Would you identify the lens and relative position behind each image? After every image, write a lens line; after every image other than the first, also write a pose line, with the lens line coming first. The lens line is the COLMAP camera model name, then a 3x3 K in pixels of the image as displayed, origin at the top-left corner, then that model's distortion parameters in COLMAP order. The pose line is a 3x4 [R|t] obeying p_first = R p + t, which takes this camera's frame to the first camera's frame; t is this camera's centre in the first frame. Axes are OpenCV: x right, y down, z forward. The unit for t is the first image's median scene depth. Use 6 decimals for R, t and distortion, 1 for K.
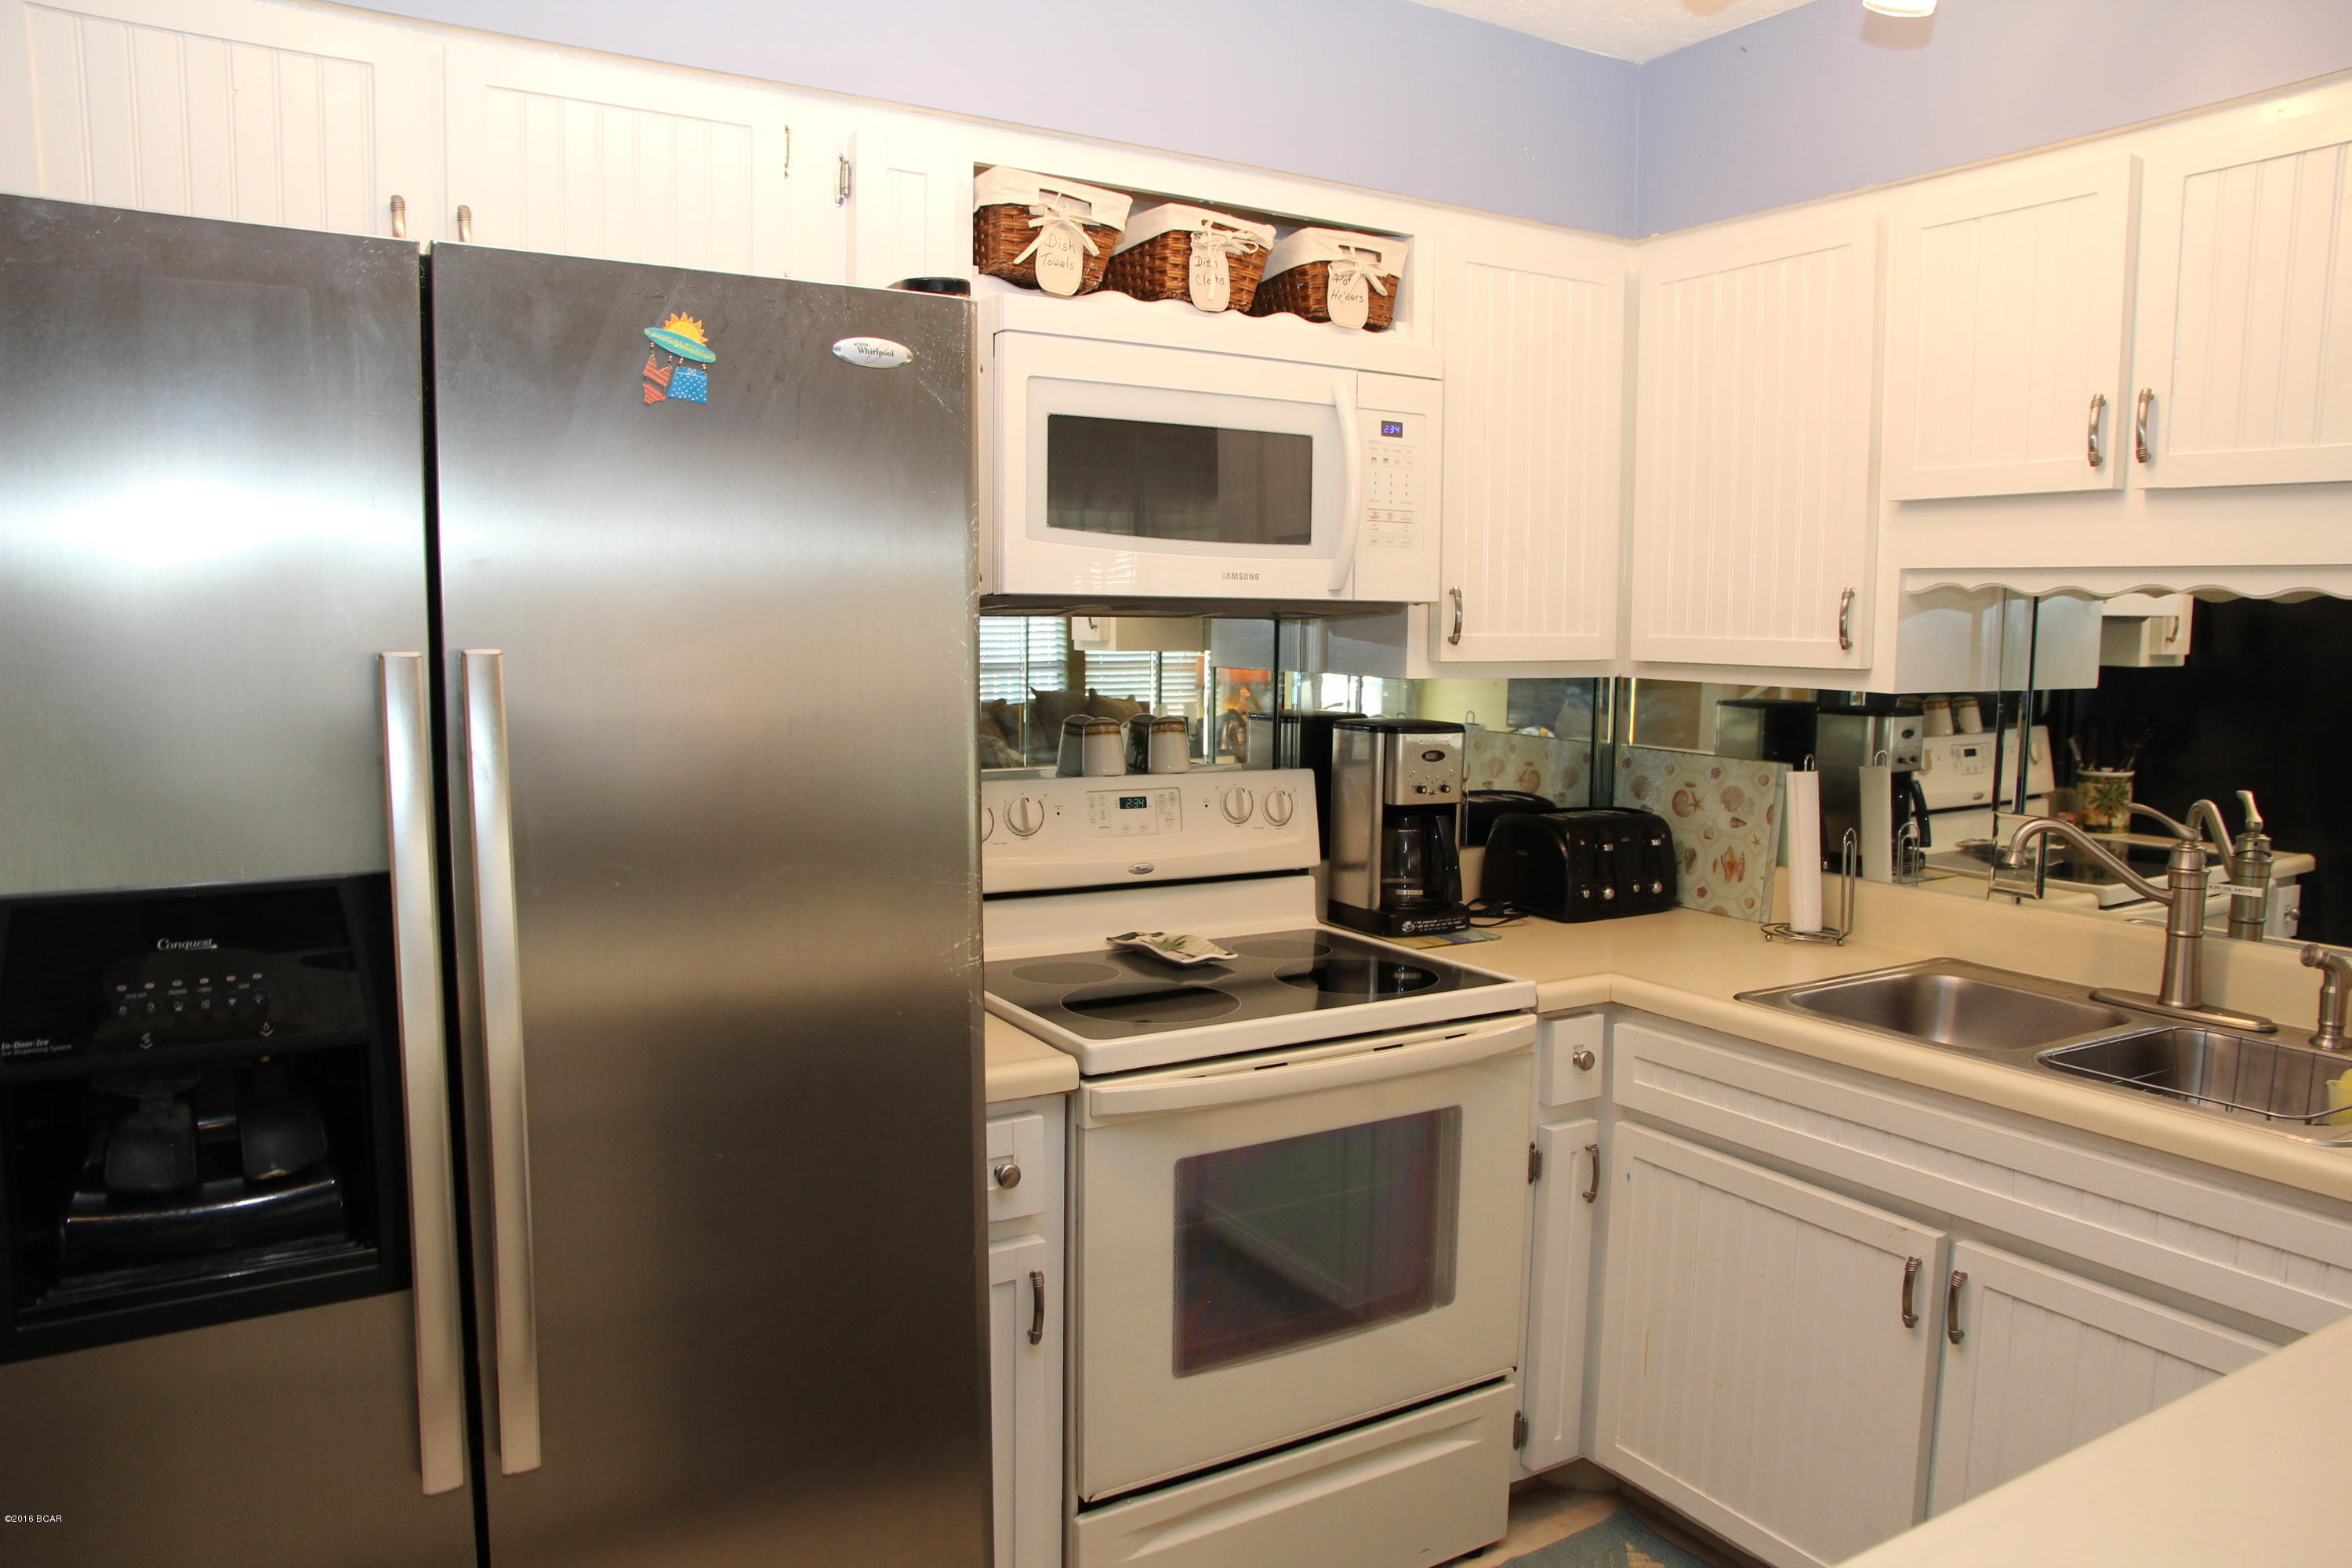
lens RADIAL K [[1602.9, 0, 1176.0], [0, 1602.9, 784.0], [0, 0, 1]] dist [-0.113539, 0.078422]
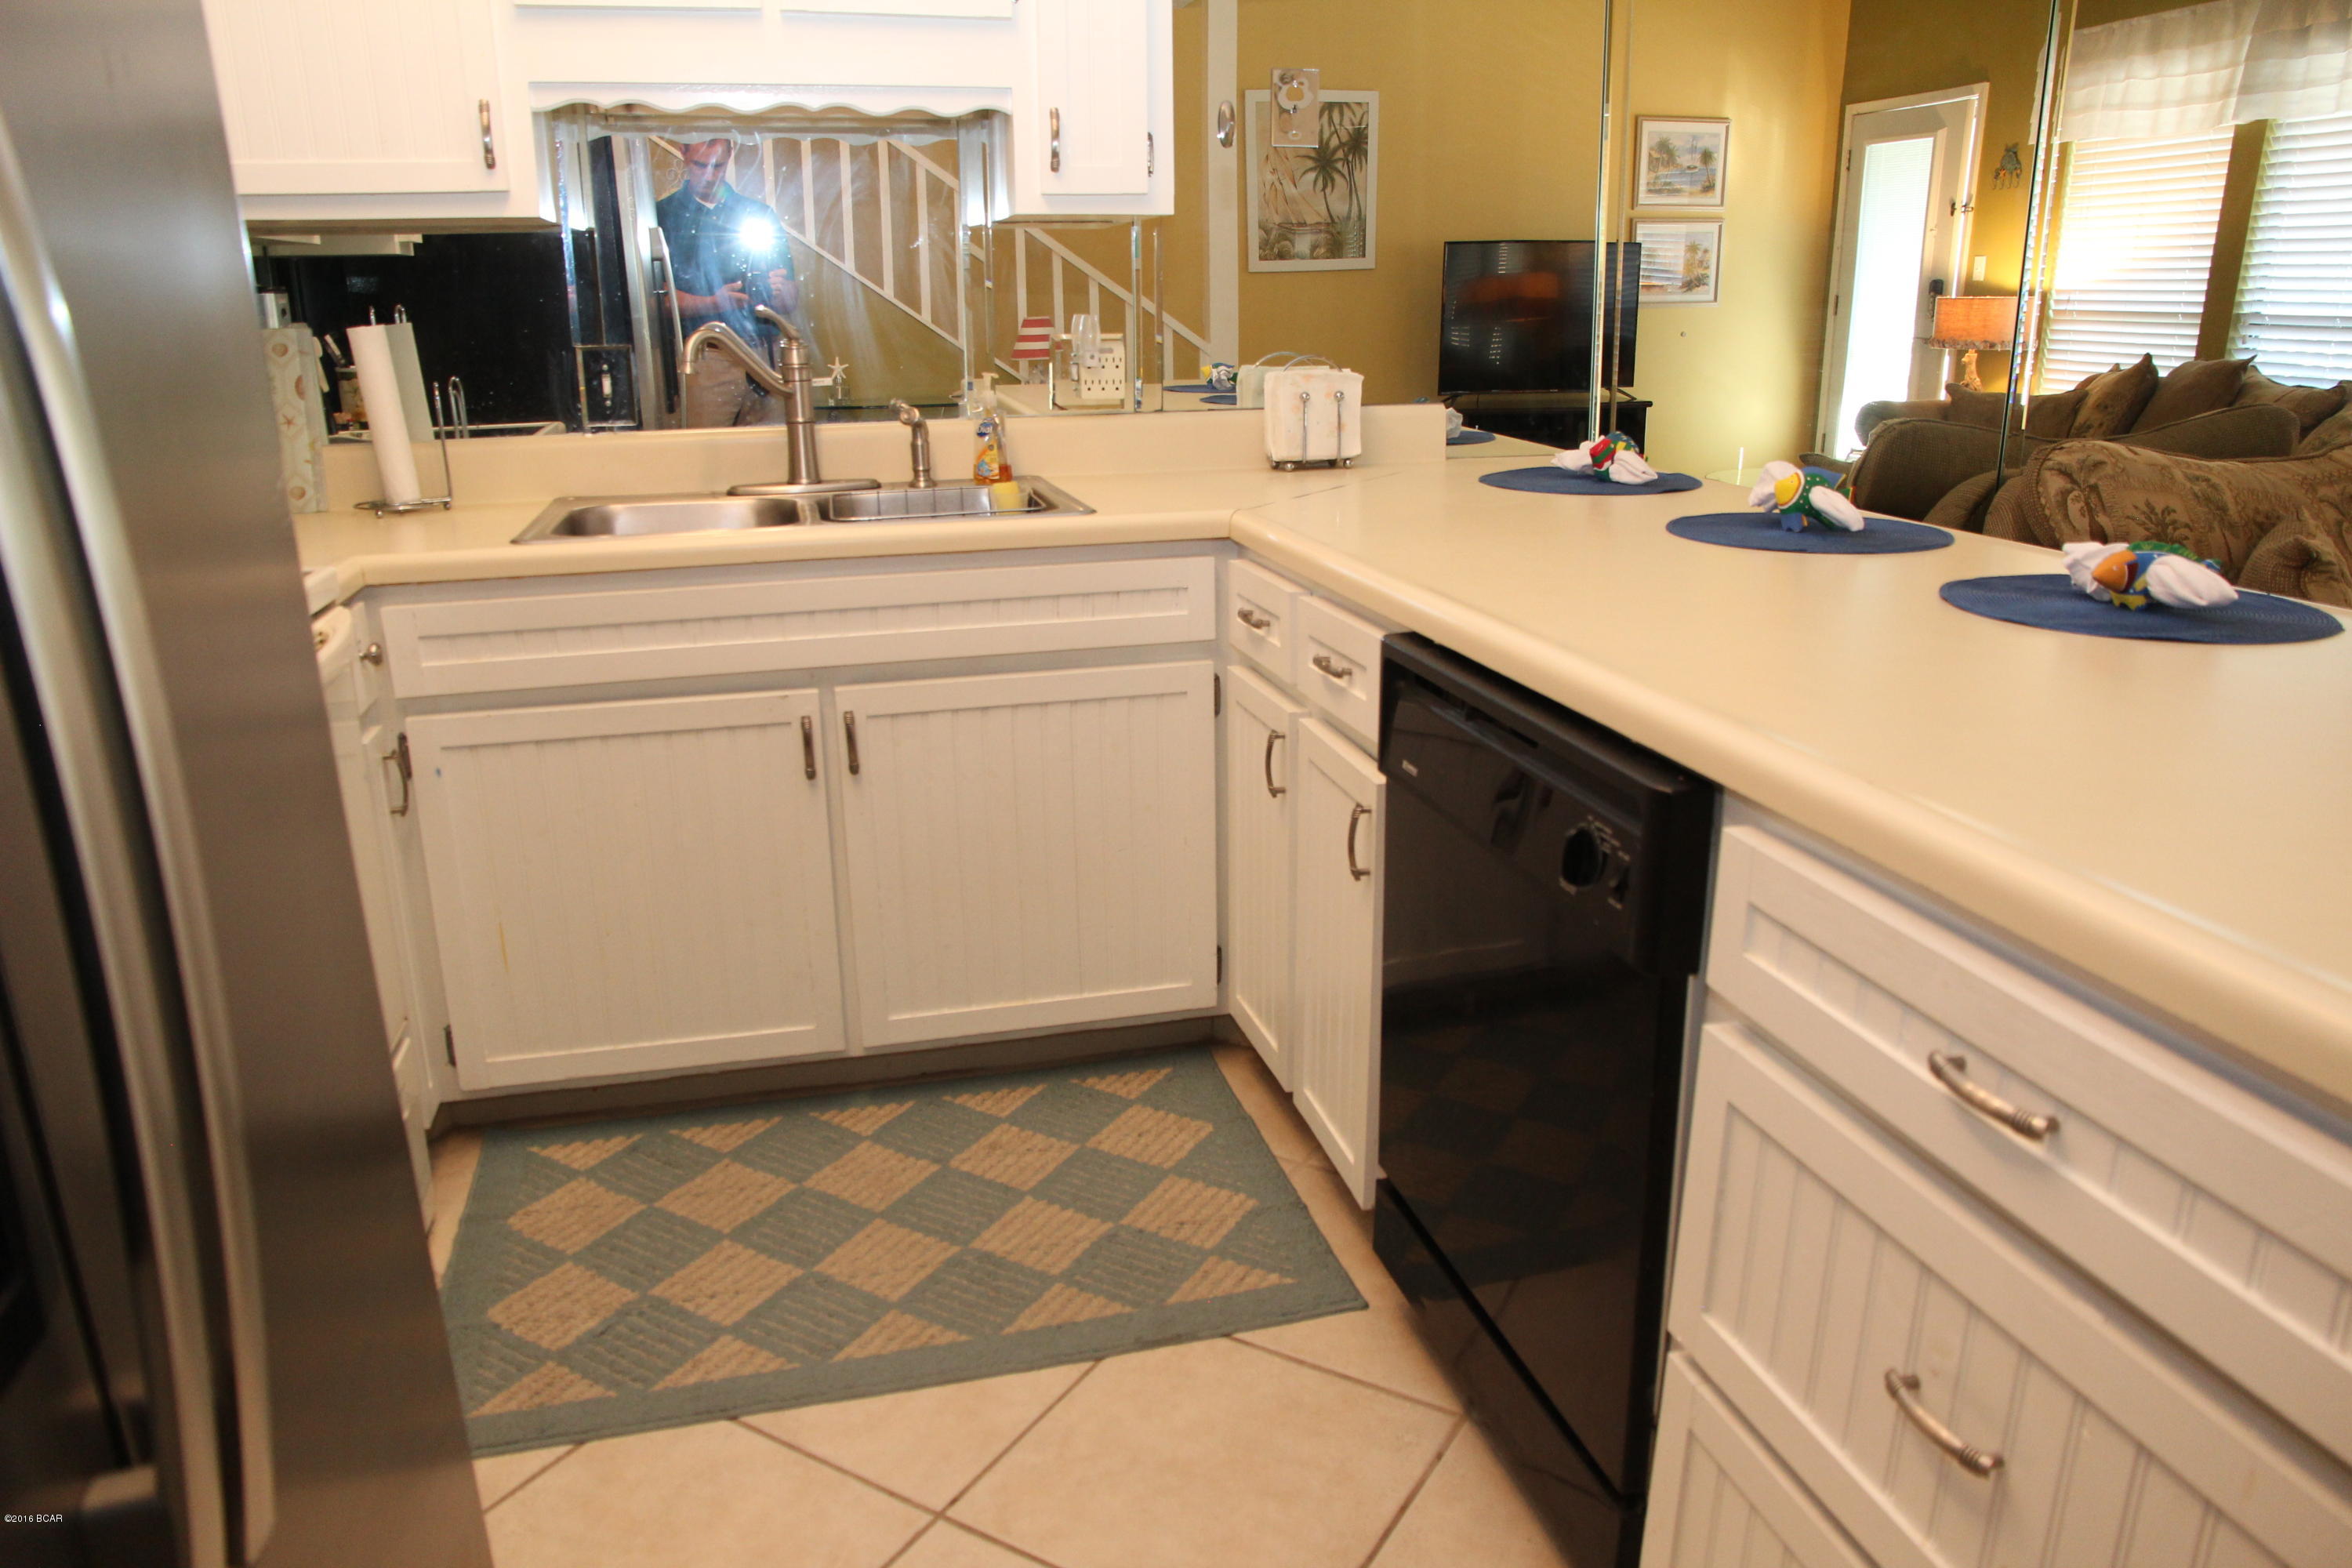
lens RADIAL K [[1613.6, 0, 1176.0], [0, 1613.6, 784.0], [0, 0, 1]] dist [-0.095365, -0.001901]
pose [[0.290987, -0.290592, 0.911528, -0.405535], [0.105687, 0.956689, 0.271251, 0.056137], [-0.950872, 0.017406, 0.309096, 0.324642]]
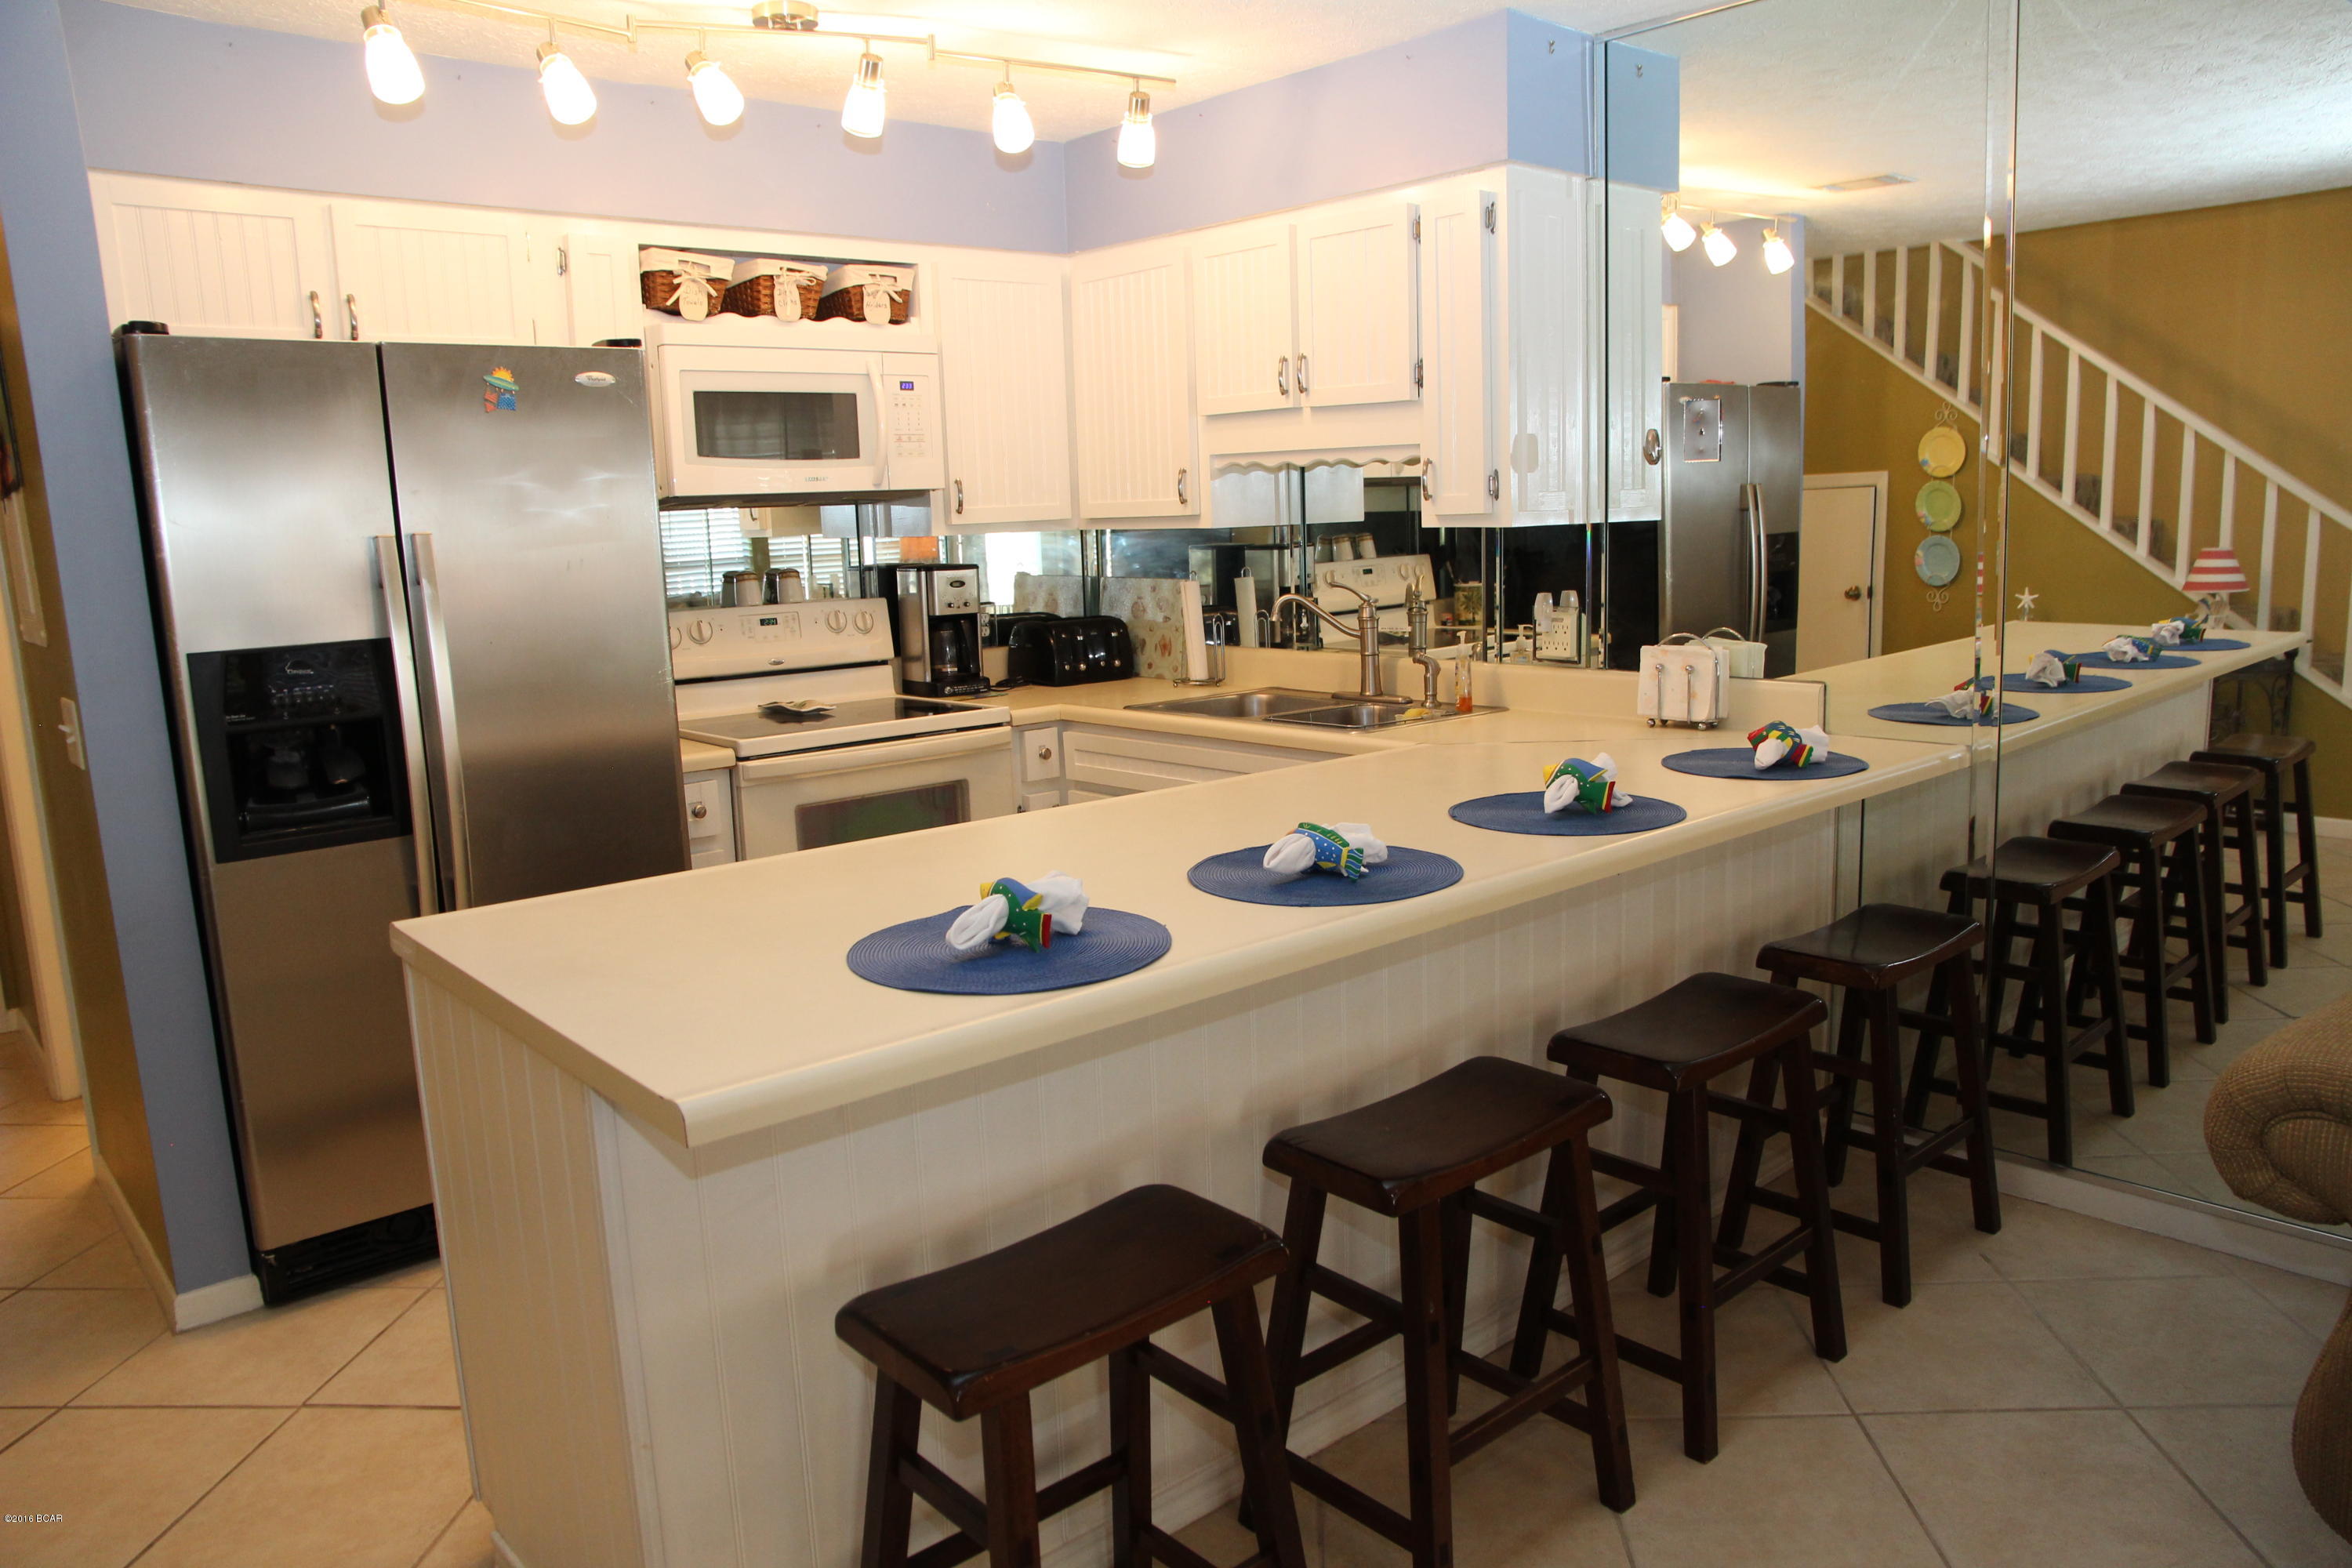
lens RADIAL K [[1602.9, 0, 1176.0], [0, 1602.9, 784.0], [0, 0, 1]] dist [-0.113539, 0.078422]
pose [[0.983106, -0.072738, 0.167962, 0.103173], [0.061470, 0.995556, 0.071345, 0.091612], [-0.172405, -0.059815, 0.983208, -0.711368]]
